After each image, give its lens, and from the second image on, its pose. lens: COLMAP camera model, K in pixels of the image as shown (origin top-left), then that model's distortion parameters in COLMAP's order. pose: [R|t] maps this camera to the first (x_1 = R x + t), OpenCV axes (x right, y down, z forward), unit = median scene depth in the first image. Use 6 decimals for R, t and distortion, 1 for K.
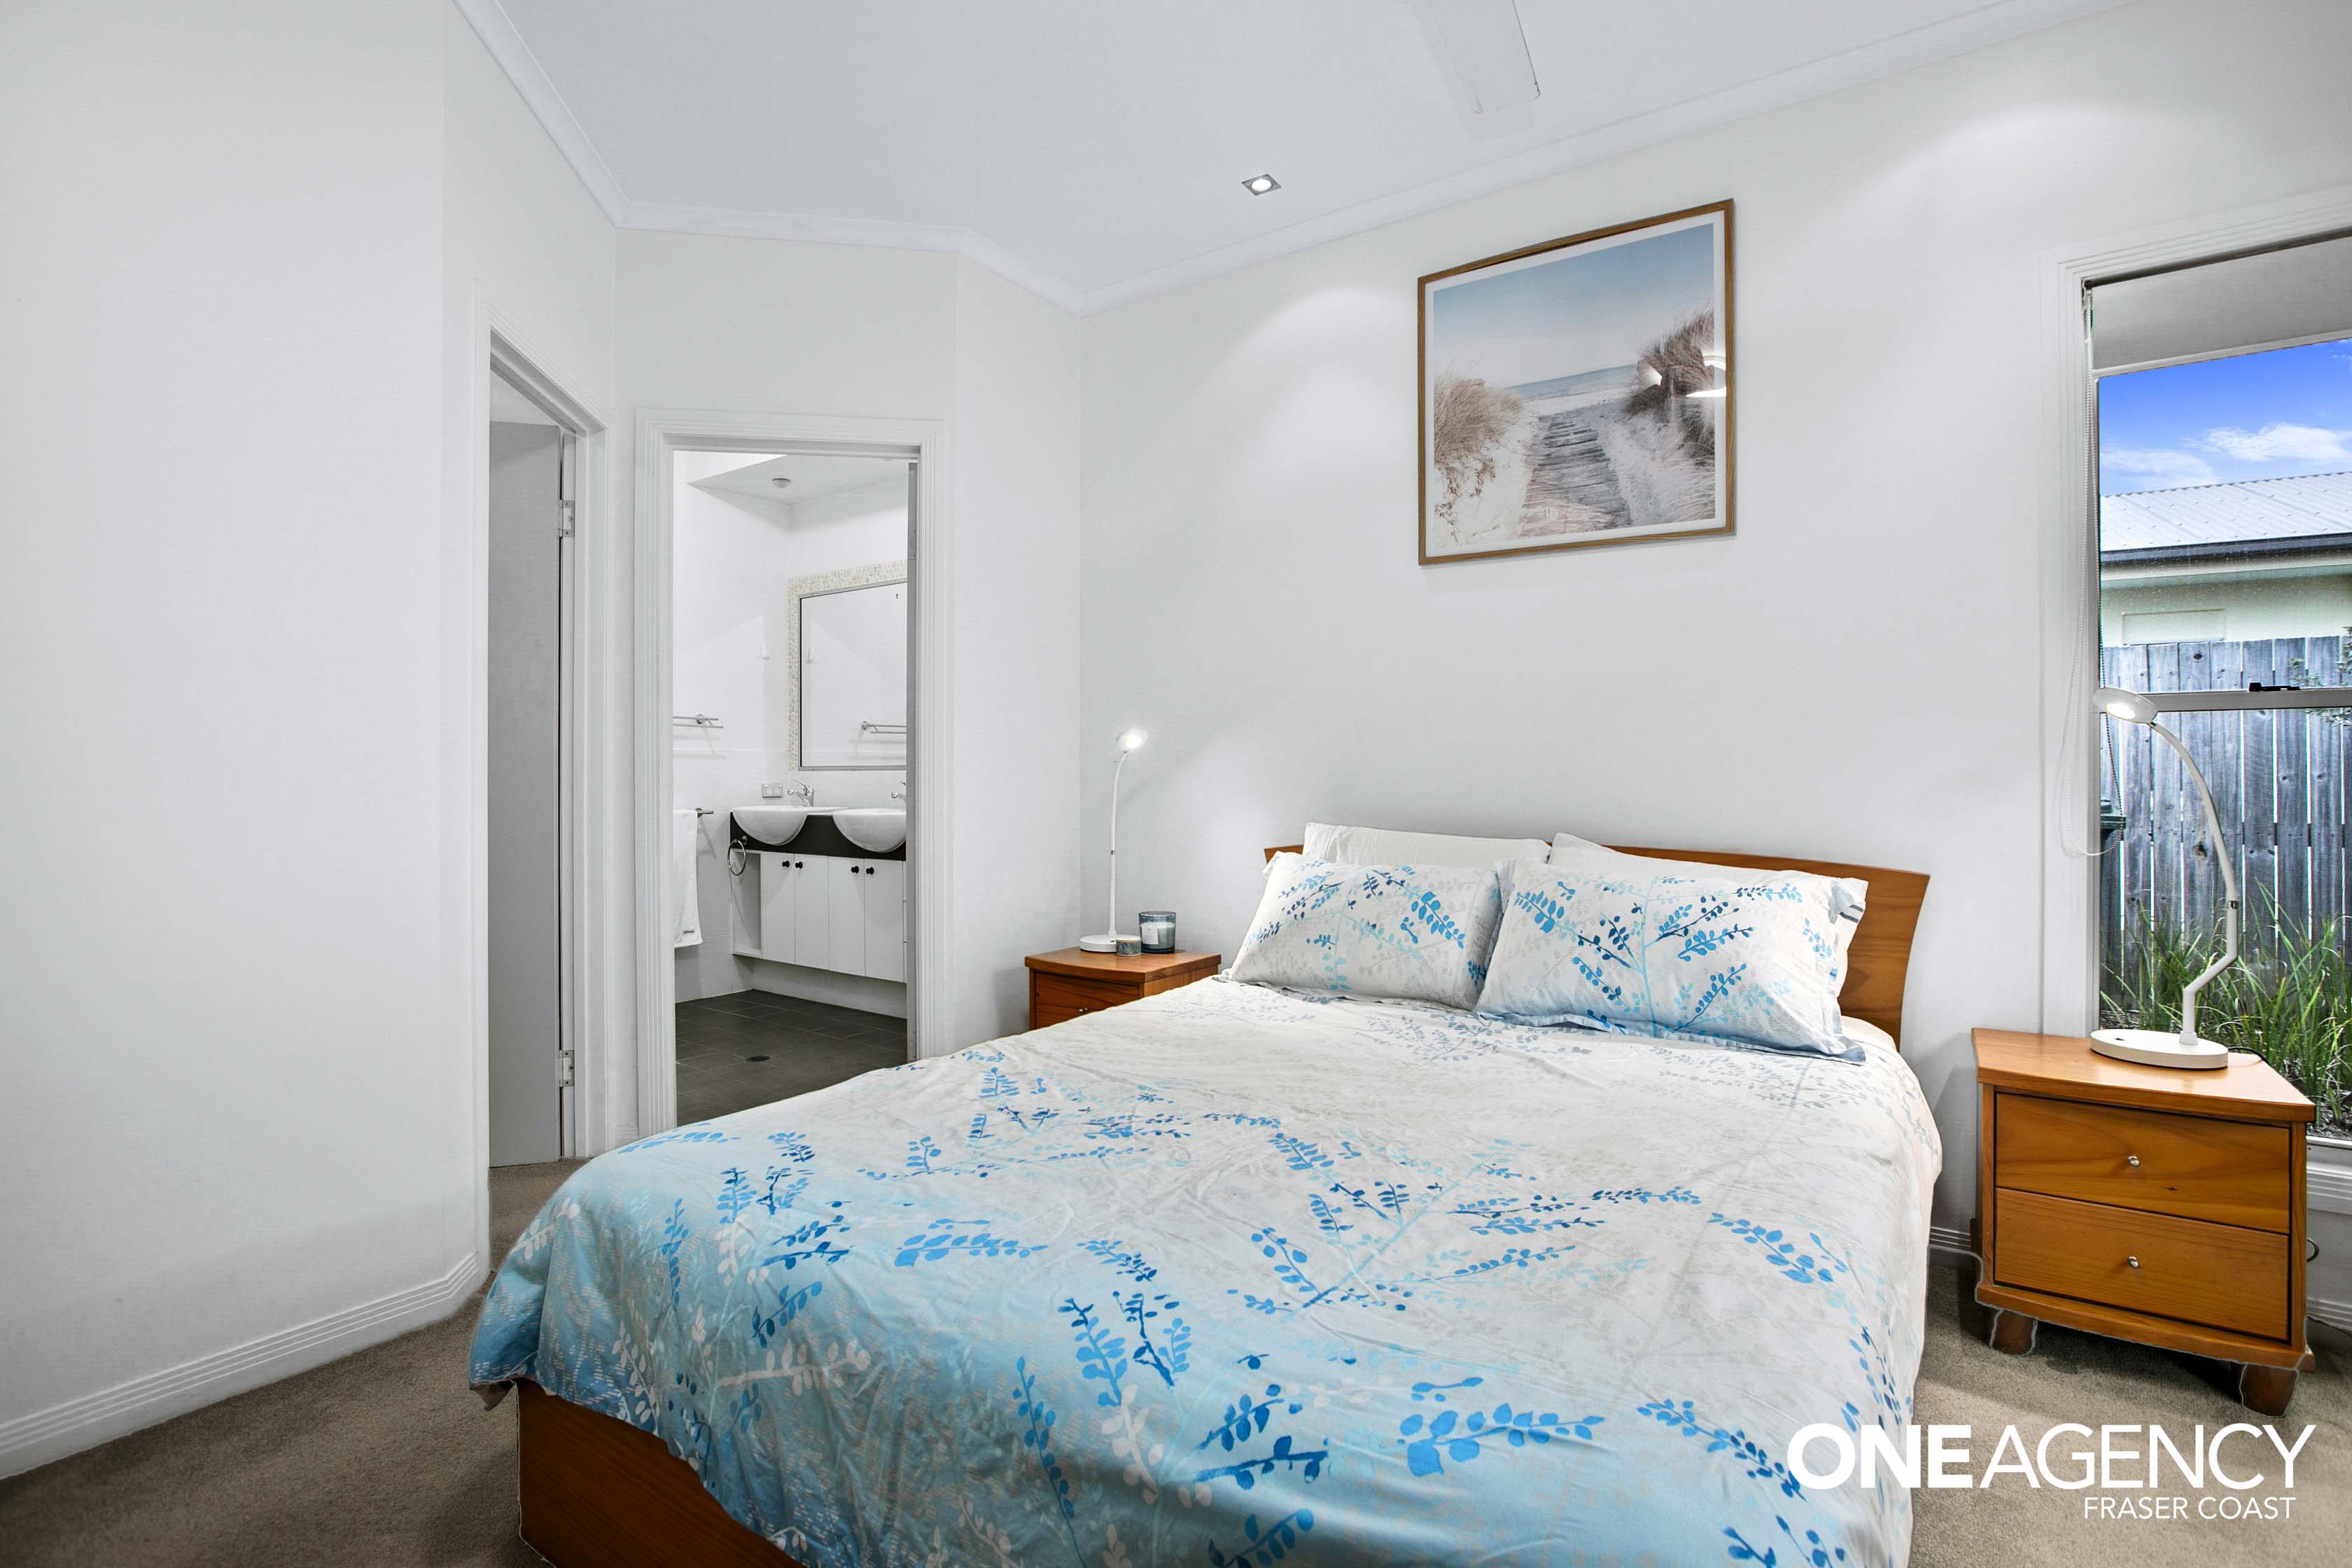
lens RADIAL K [[1106.0, 0, 1189.3], [0, 1106.0, 768.0], [0, 0, 1]] dist [-0.069070, 0.032990]
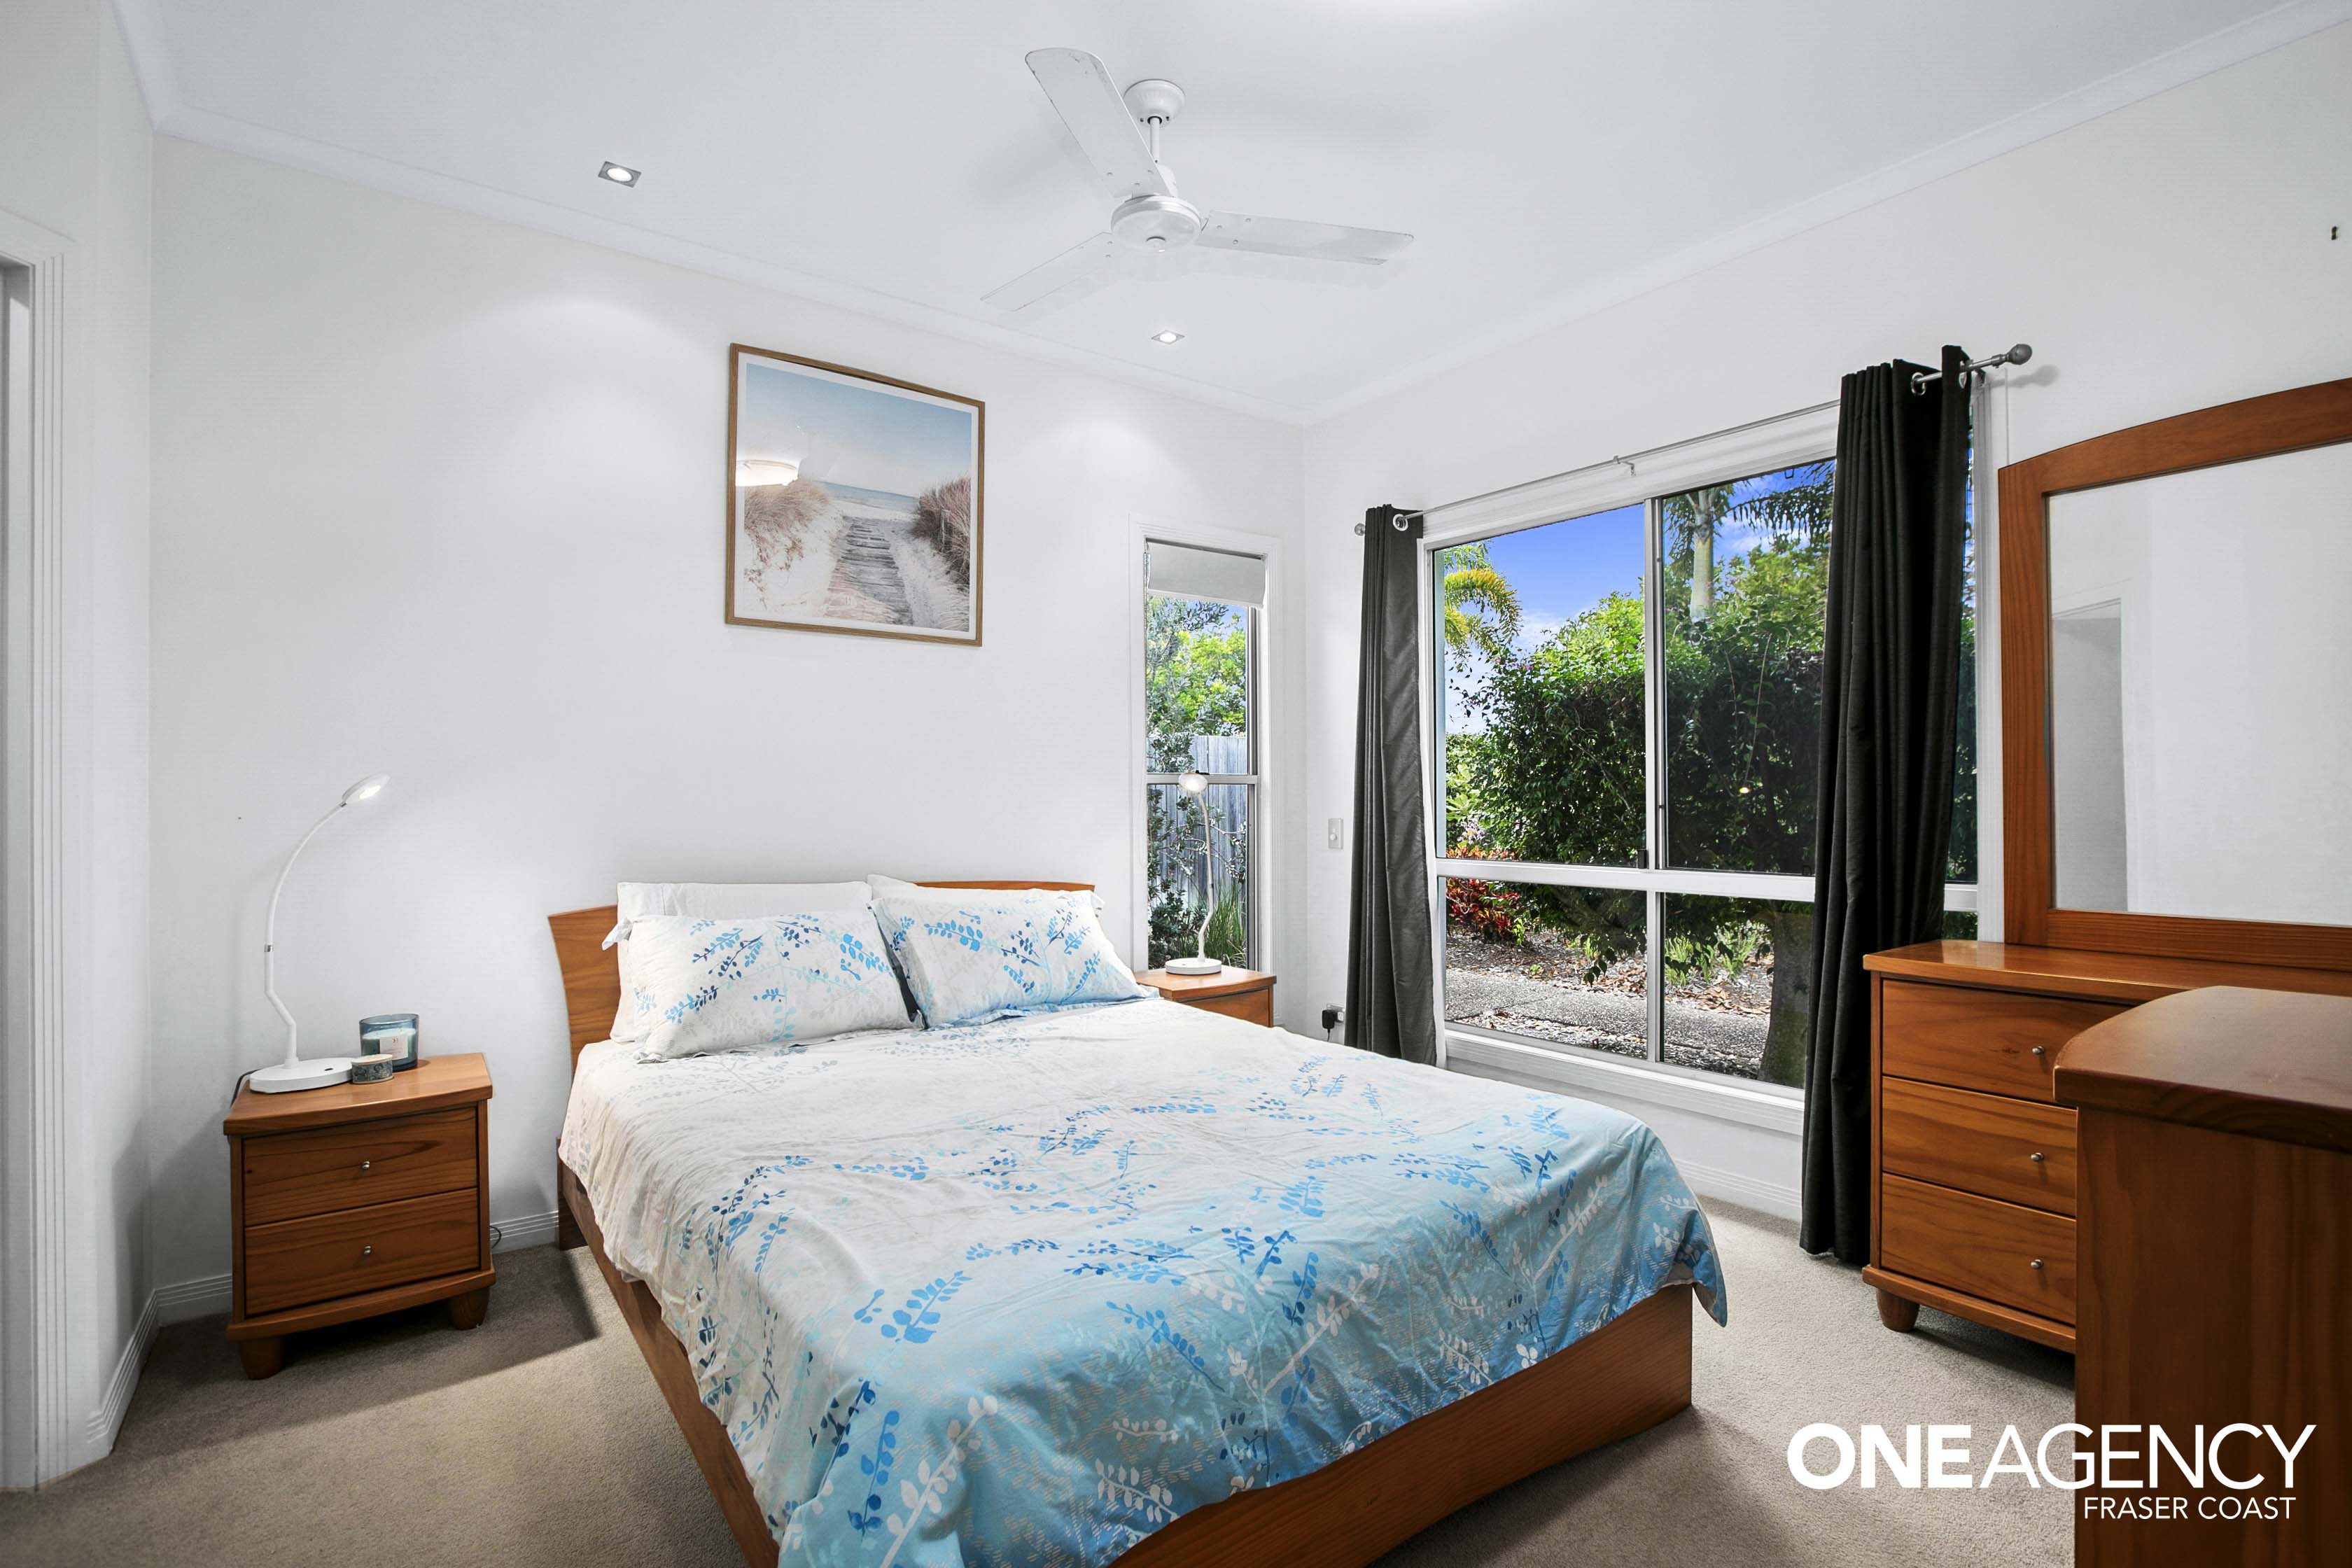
lens RADIAL K [[1087.1, 0, 1176.0], [0, 1087.1, 784.0], [0, 0, 1]] dist [-0.056502, 0.019390]
pose [[0.318611, 0.012130, 0.947808, -0.851702], [0.000840, 0.999914, -0.013079, -0.029527], [-0.947885, 0.004963, 0.318573, 0.401498]]
